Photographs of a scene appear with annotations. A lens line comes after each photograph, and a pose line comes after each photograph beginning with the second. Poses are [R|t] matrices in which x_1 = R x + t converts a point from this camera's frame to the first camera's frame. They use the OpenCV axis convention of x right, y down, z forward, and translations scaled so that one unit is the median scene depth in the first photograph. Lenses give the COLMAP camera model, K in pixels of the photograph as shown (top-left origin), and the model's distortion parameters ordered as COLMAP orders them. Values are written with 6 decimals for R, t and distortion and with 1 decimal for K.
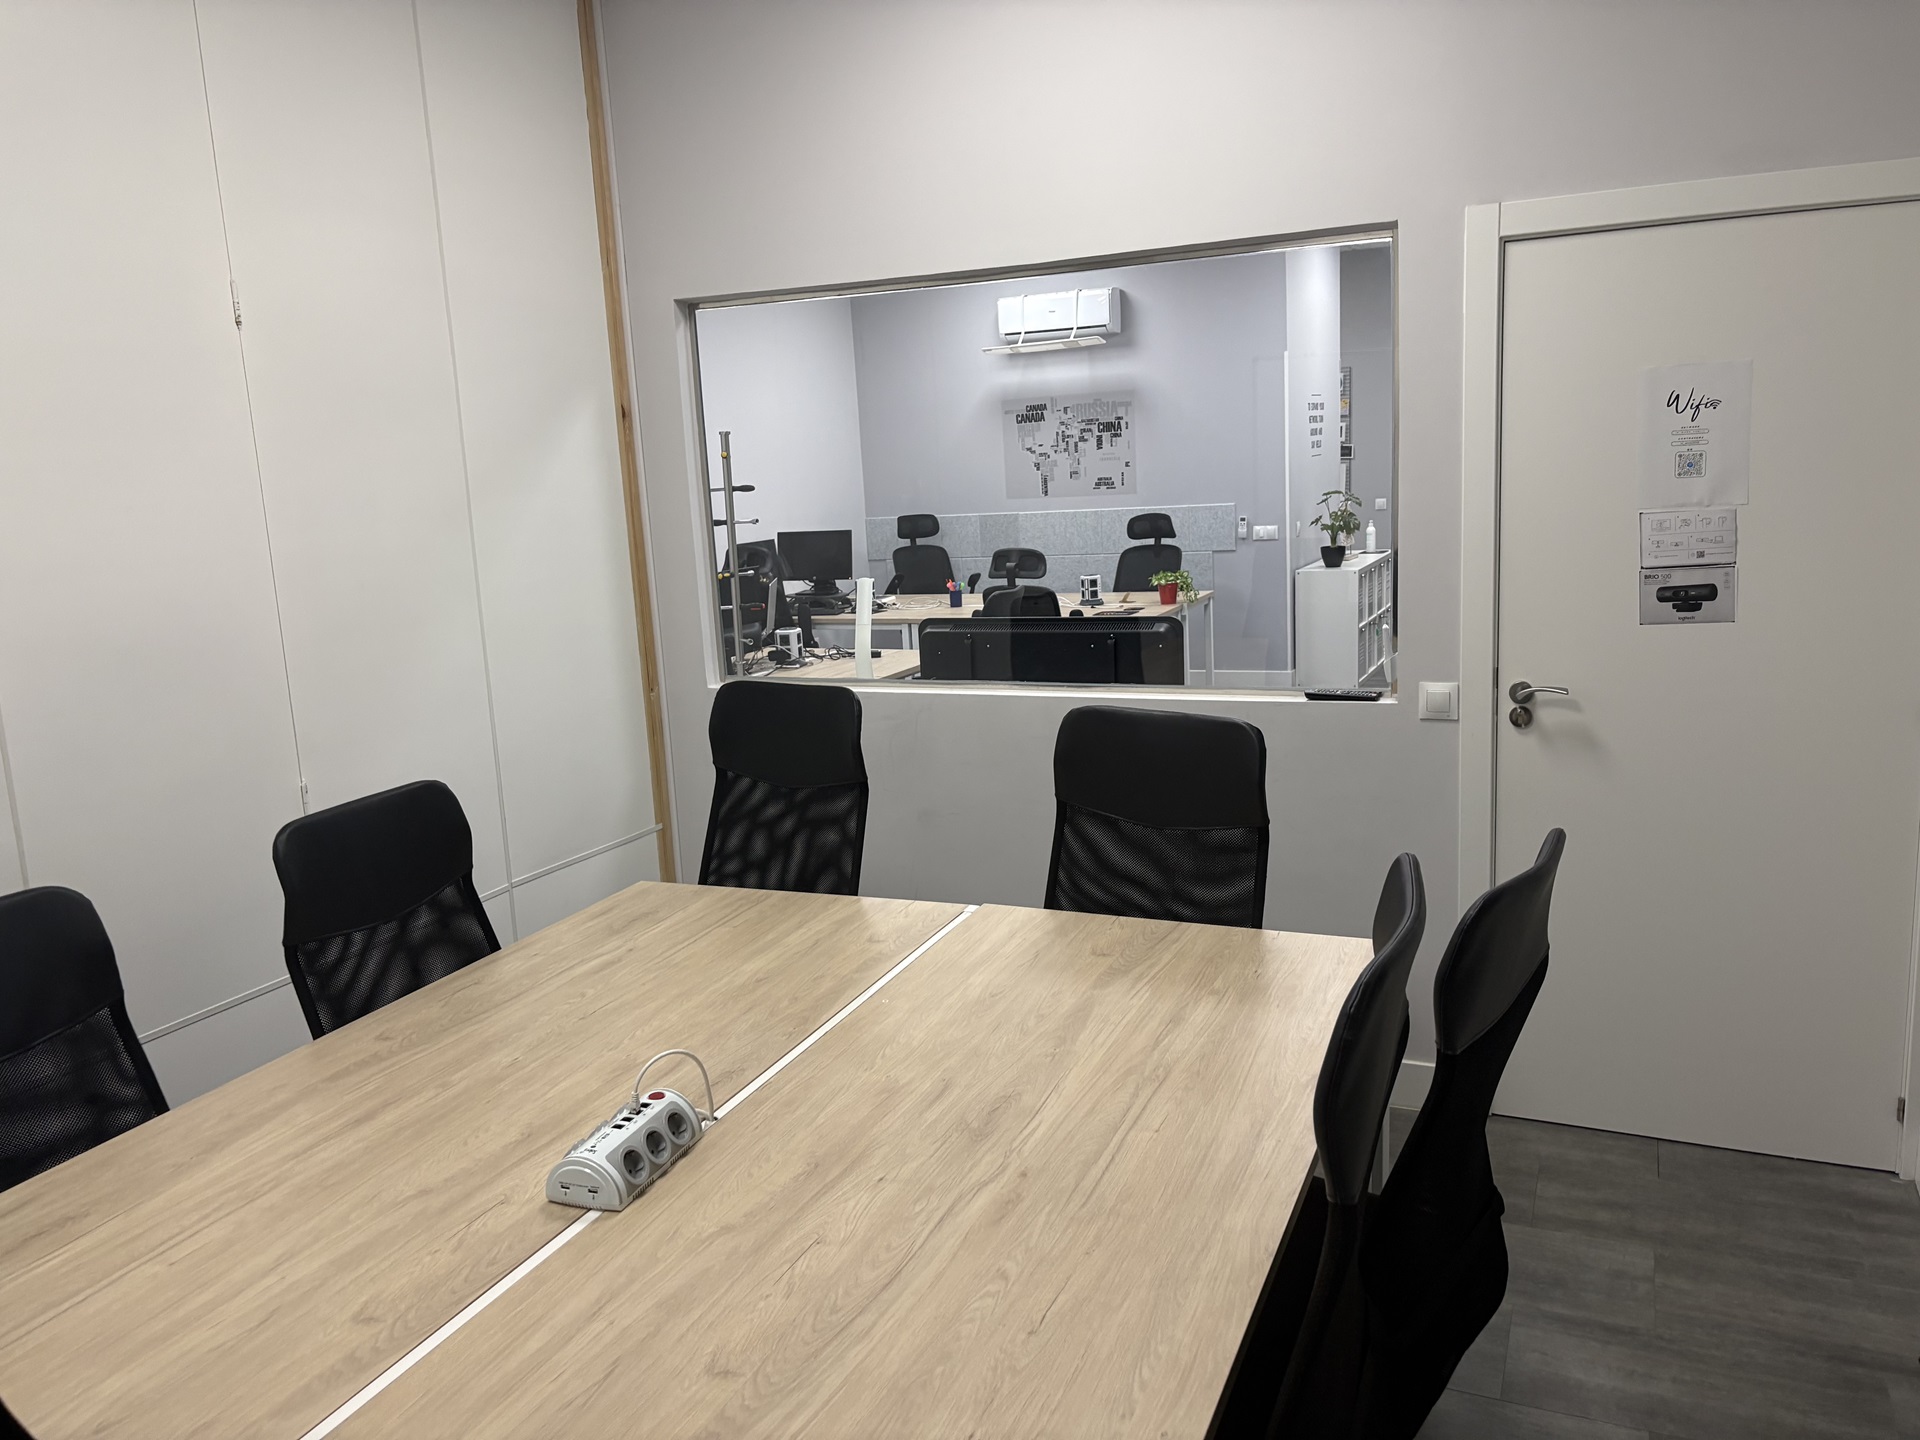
lens RADIAL K [[1451.2, 0, 964.0], [0, 1451.2, 711.0], [0, 0, 1]] dist [0.027371, -0.034608]
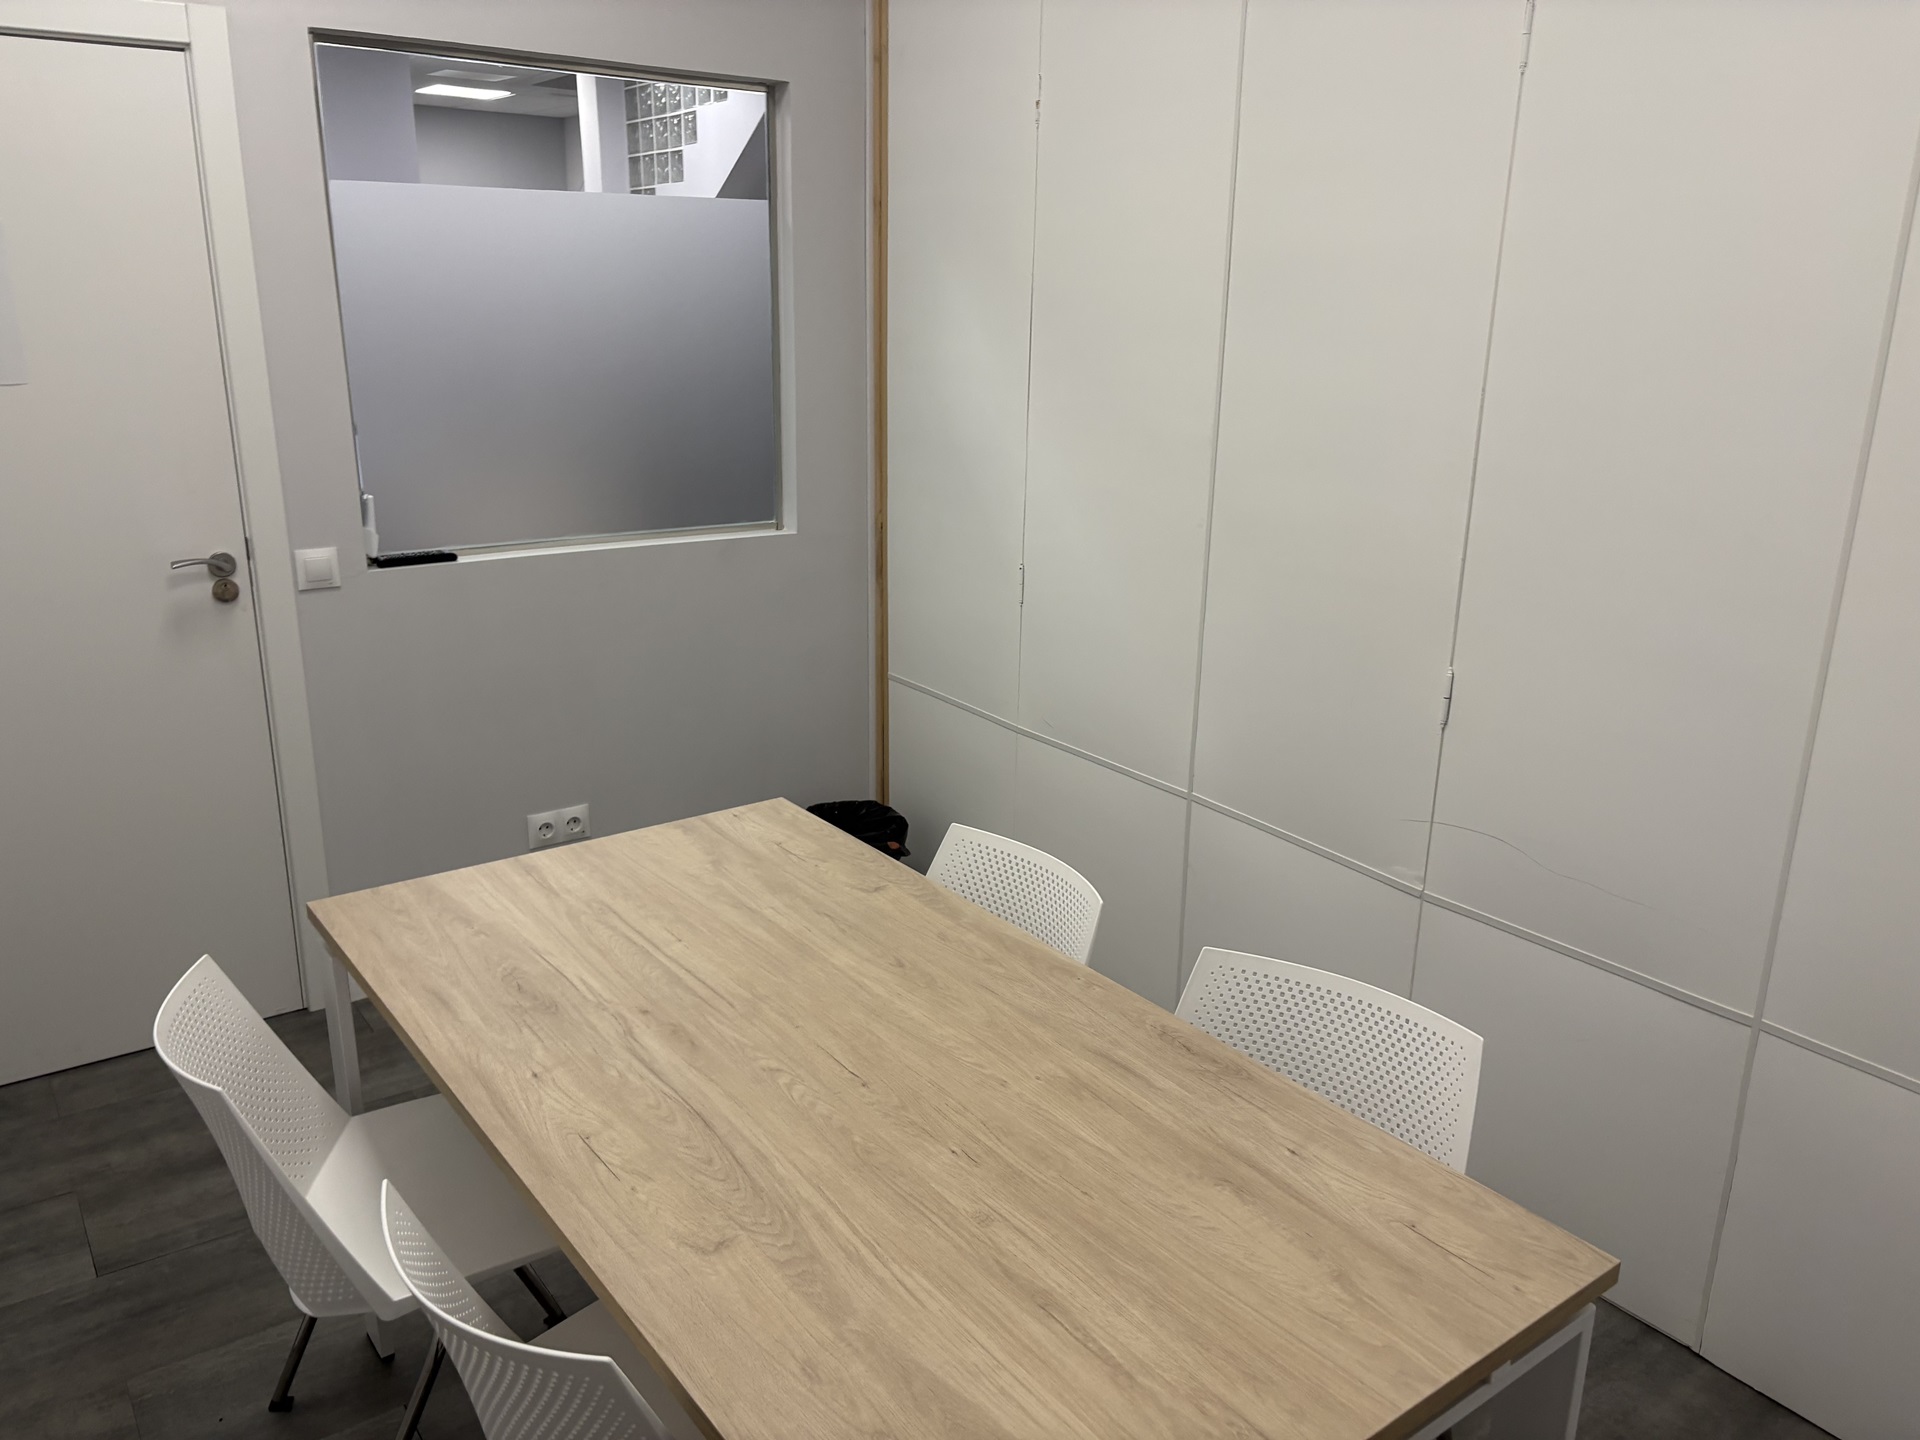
lens RADIAL K [[1451.2, 0, 980.6], [0, 1451.2, 722.0], [0, 0, 1]] dist [0.027371, -0.034608]
pose [[0.484234, -0.187086, 0.854702, -0.619957], [0.110606, 0.982124, 0.152313, -0.002086], [-0.867919, 0.020780, 0.496271, 0.285071]]
